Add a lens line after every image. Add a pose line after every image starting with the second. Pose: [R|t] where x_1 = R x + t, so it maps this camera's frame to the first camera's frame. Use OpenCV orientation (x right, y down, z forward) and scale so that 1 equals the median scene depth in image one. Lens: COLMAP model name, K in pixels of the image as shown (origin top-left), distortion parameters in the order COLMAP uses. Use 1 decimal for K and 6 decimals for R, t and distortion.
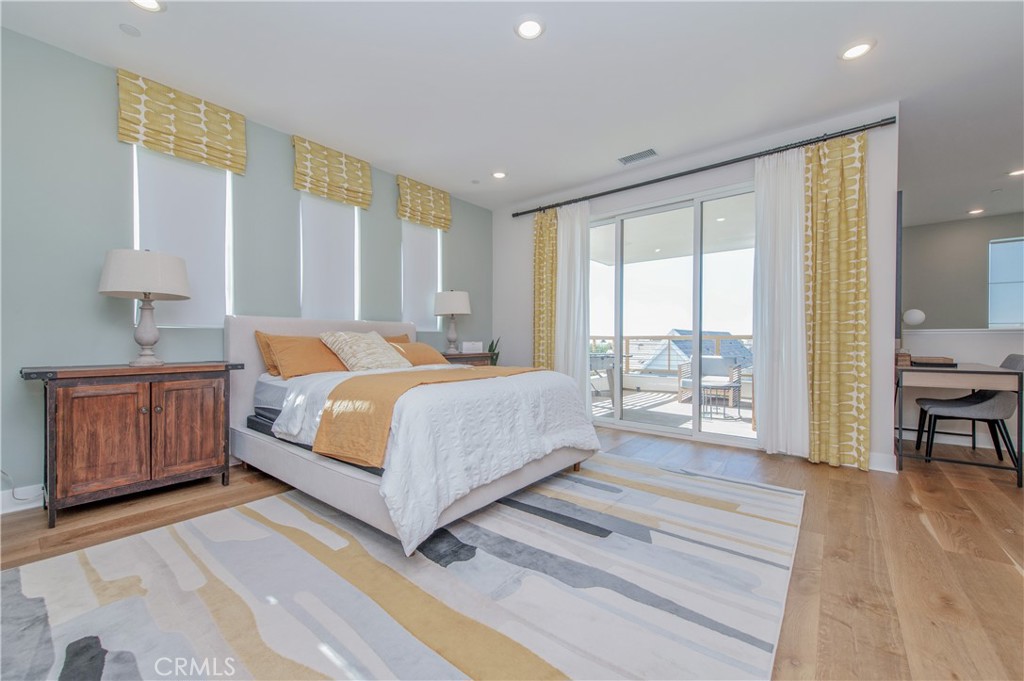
lens RADIAL K [[403.6, 0, 516.9], [0, 403.6, 338.4], [0, 0, 1]] dist [0.010923, -0.000054]
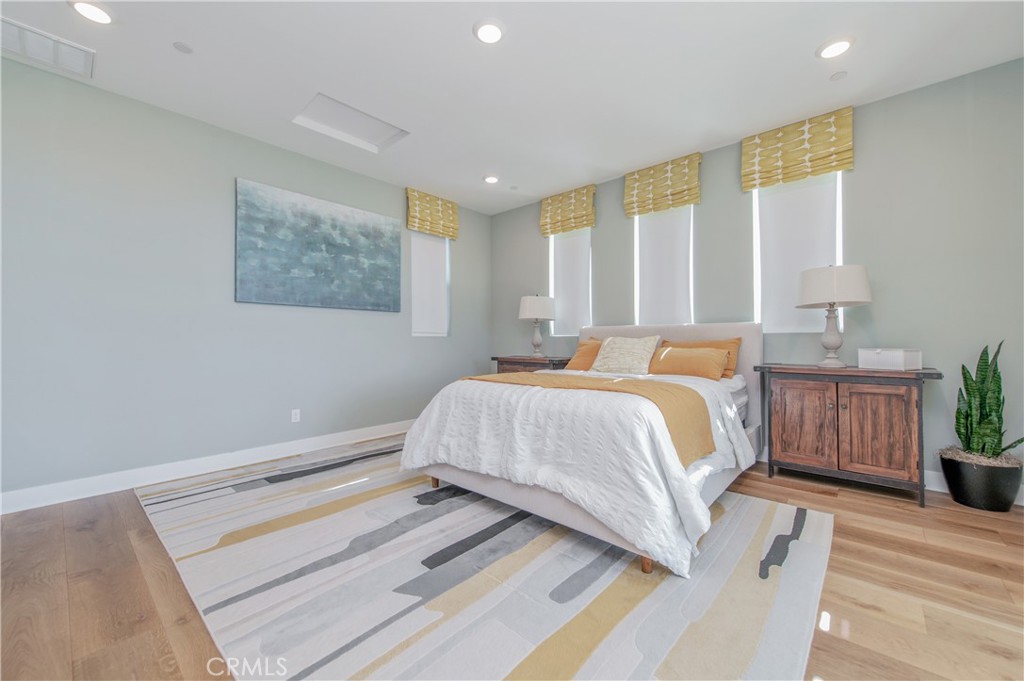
lens RADIAL K [[403.6, 0, 516.9], [0, 403.6, 338.4], [0, 0, 1]] dist [0.010923, -0.000054]
pose [[-0.055720, -0.007406, -0.998419, 0.848222], [0.001664, 0.999970, -0.007510, -0.007812], [0.998445, -0.002080, -0.055706, 0.955723]]
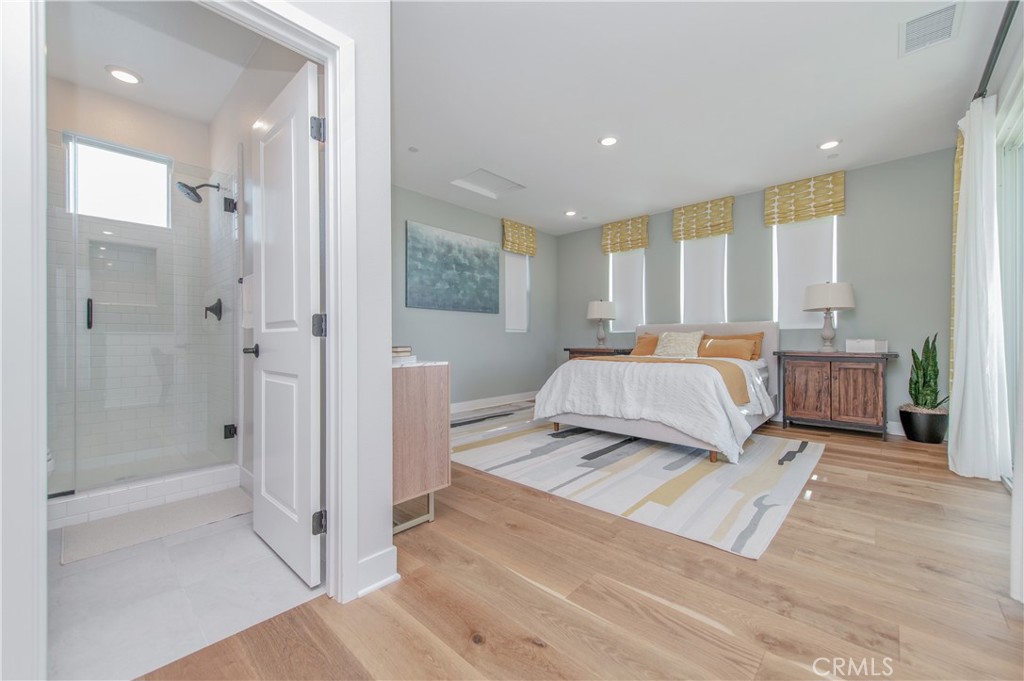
lens RADIAL K [[405.4, 0, 514.8], [0, 405.4, 341.4], [0, 0, 1]] dist [0.011694, 0.000071]
pose [[-0.079303, 0.000544, -0.996850, 1.388161], [-0.000256, 1.000000, 0.000566, 0.019688], [0.996851, 0.000300, -0.079303, 0.651732]]
